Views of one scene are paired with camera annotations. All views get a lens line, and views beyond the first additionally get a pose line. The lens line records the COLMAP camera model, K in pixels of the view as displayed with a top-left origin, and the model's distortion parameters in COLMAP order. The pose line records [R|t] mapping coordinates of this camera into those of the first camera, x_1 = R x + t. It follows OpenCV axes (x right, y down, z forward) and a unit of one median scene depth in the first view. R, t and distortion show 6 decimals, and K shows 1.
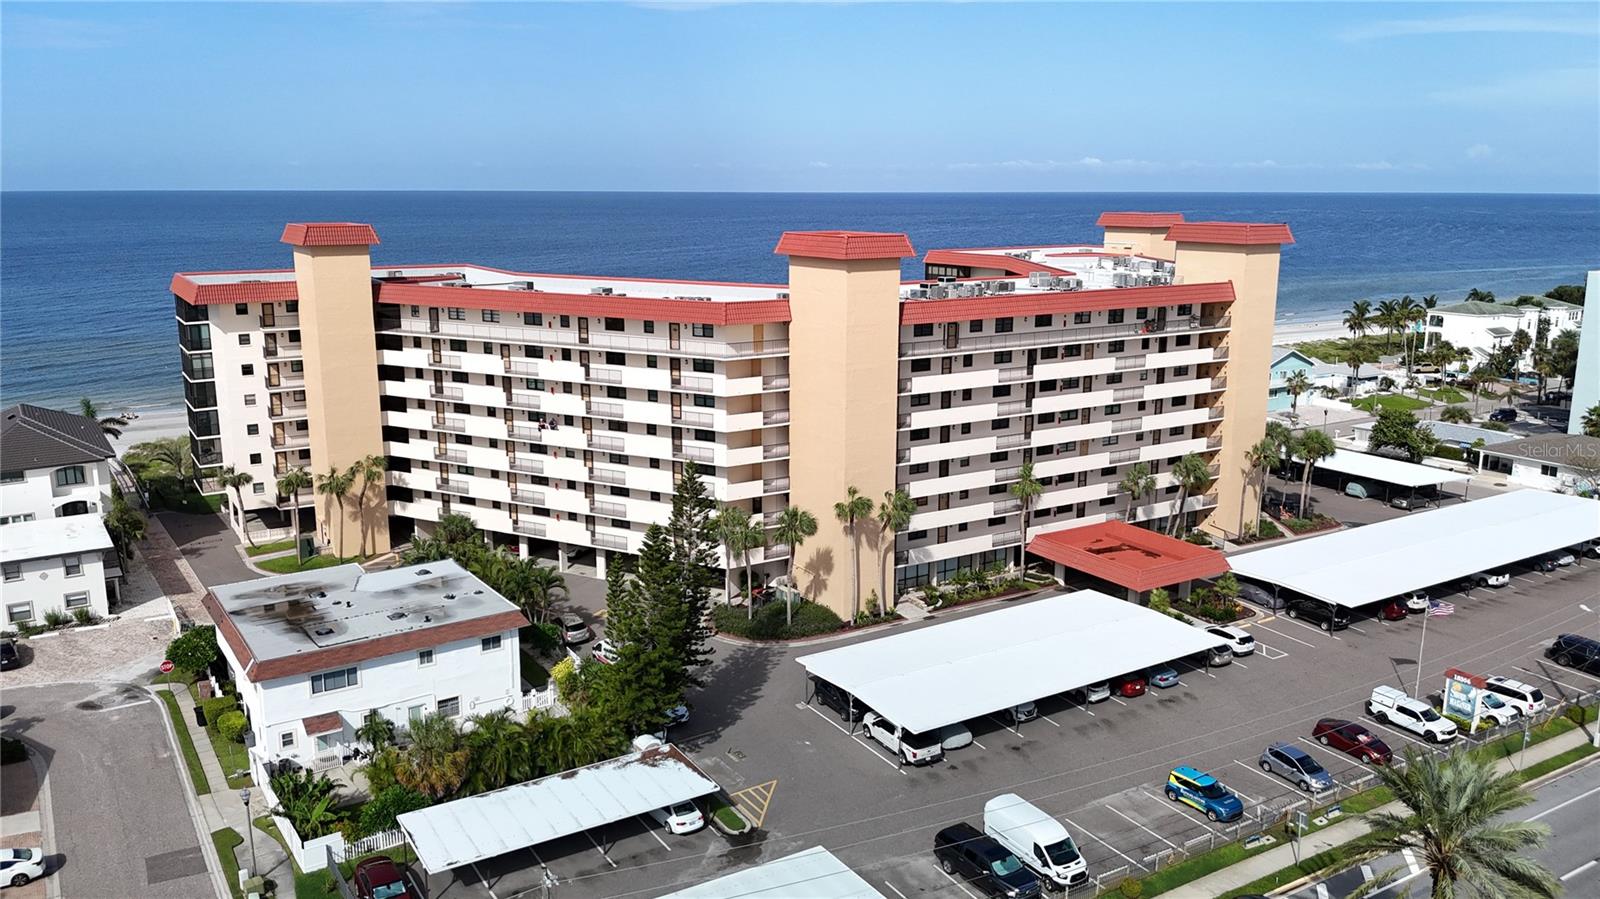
lens RADIAL K [[1206.6, 0, 806.0], [0, 1206.6, 453.6], [0, 0, 1]] dist [0.067418, -0.105663]
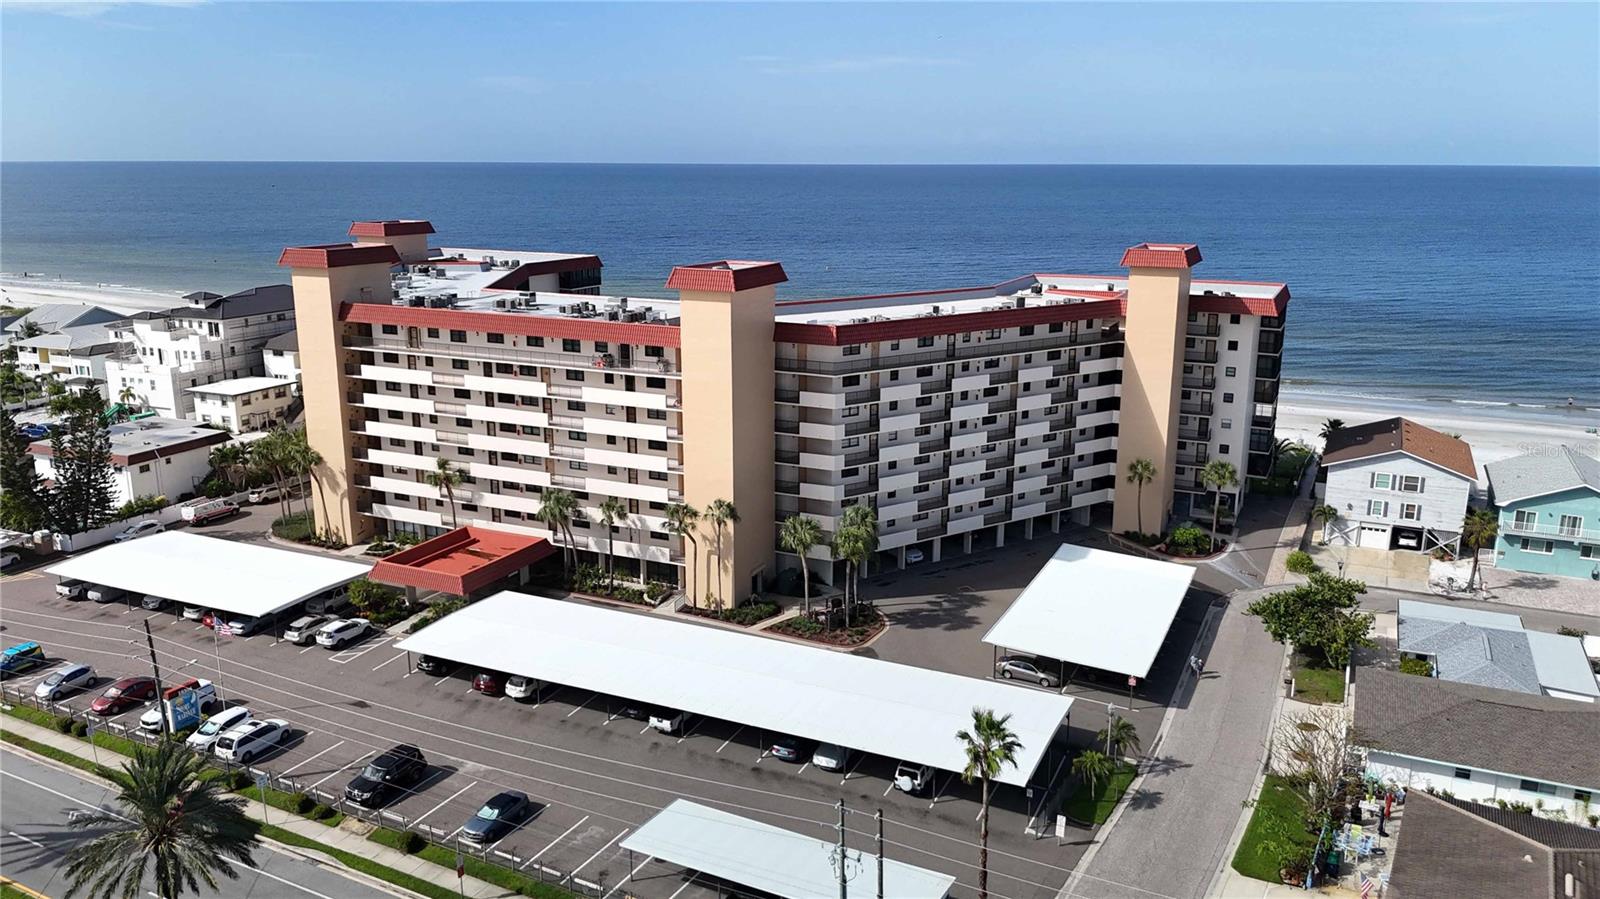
lens RADIAL K [[1195.3, 0, 795.1], [0, 1195.3, 455.0], [0, 0, 1]] dist [0.047909, -0.082798]
pose [[0.548723, 0.201560, -0.811343, 1.359777], [-0.182894, 0.975934, 0.118755, -0.201395], [0.815753, 0.083226, 0.572381, 0.659557]]
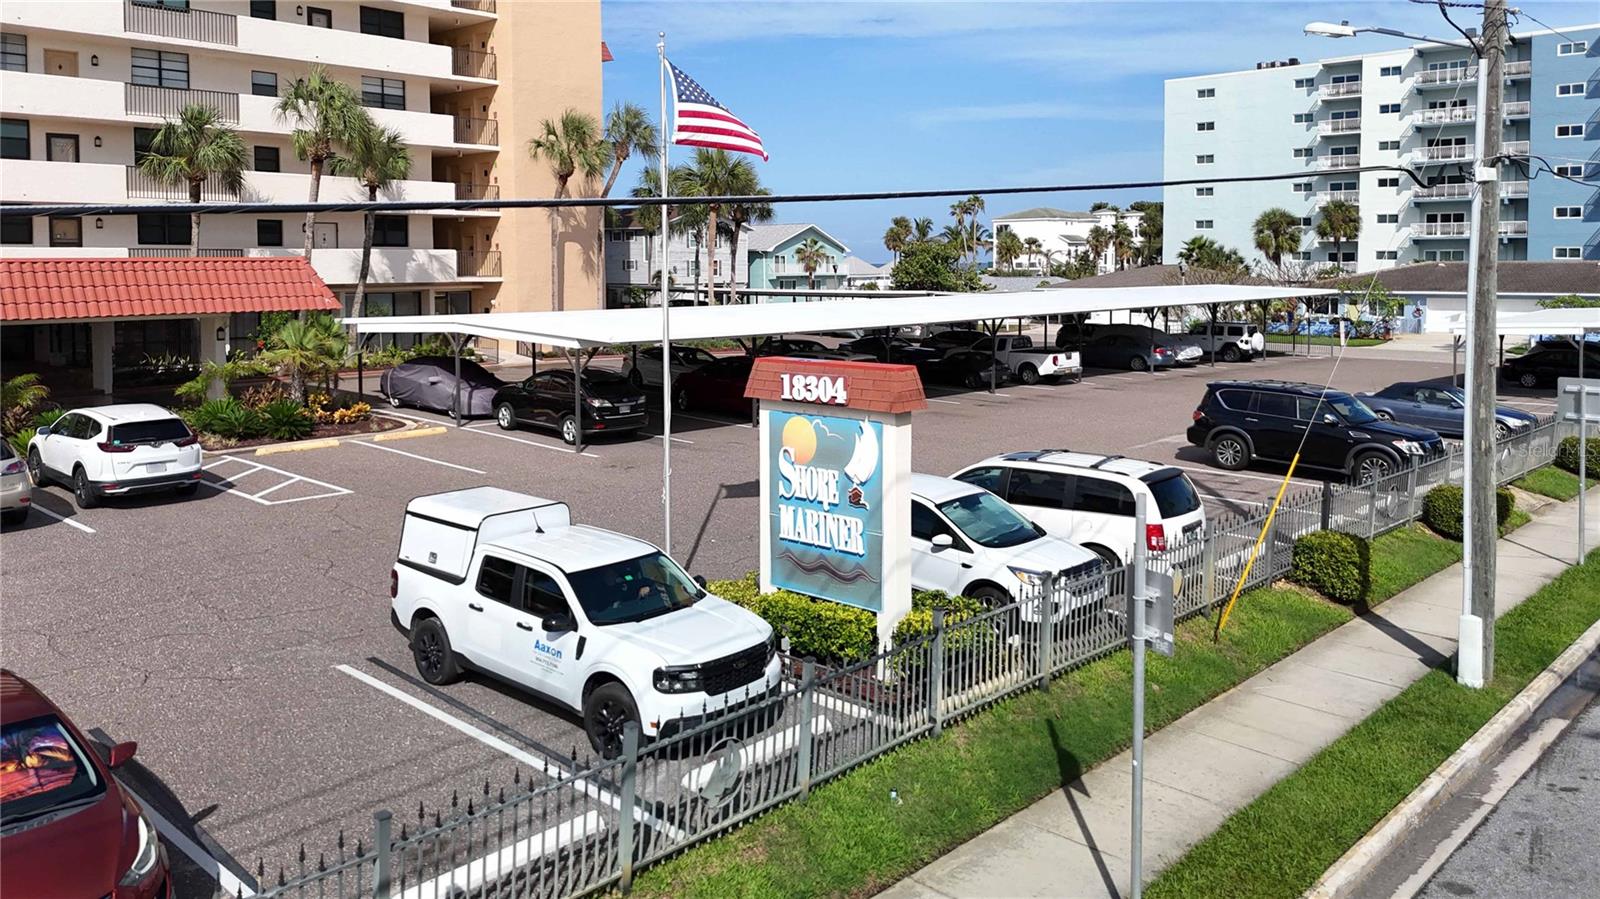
lens RADIAL K [[1225.3, 0, 792.5], [0, 1225.3, 452.9], [0, 0, 1]] dist [0.169430, -0.274904]
pose [[0.960289, -0.047918, 0.274860, 0.397086], [0.058404, 0.997840, -0.030088, 0.164790], [-0.272825, 0.044946, 0.961013, 0.676256]]
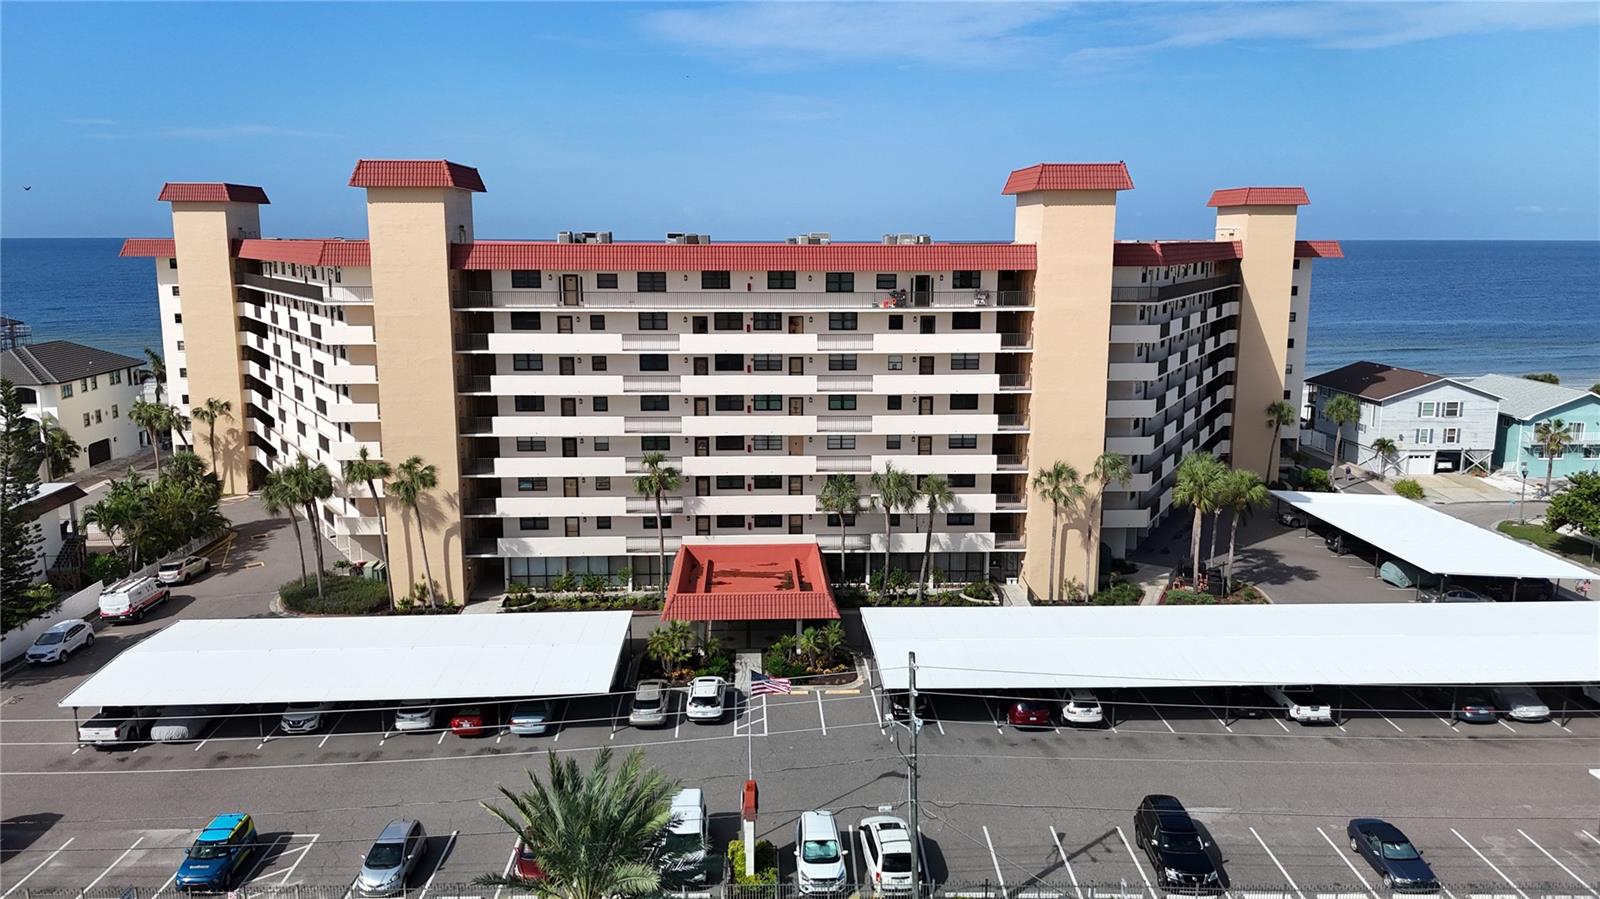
lens RADIAL K [[1183.9, 0, 805.8], [0, 1183.9, 453.4], [0, 0, 1]] dist [0.077356, -0.101422]
pose [[0.876016, 0.085987, -0.474555, 0.687749], [-0.105087, 0.994367, -0.013814, 0.010315], [0.470694, 0.061971, 0.880117, 0.370310]]
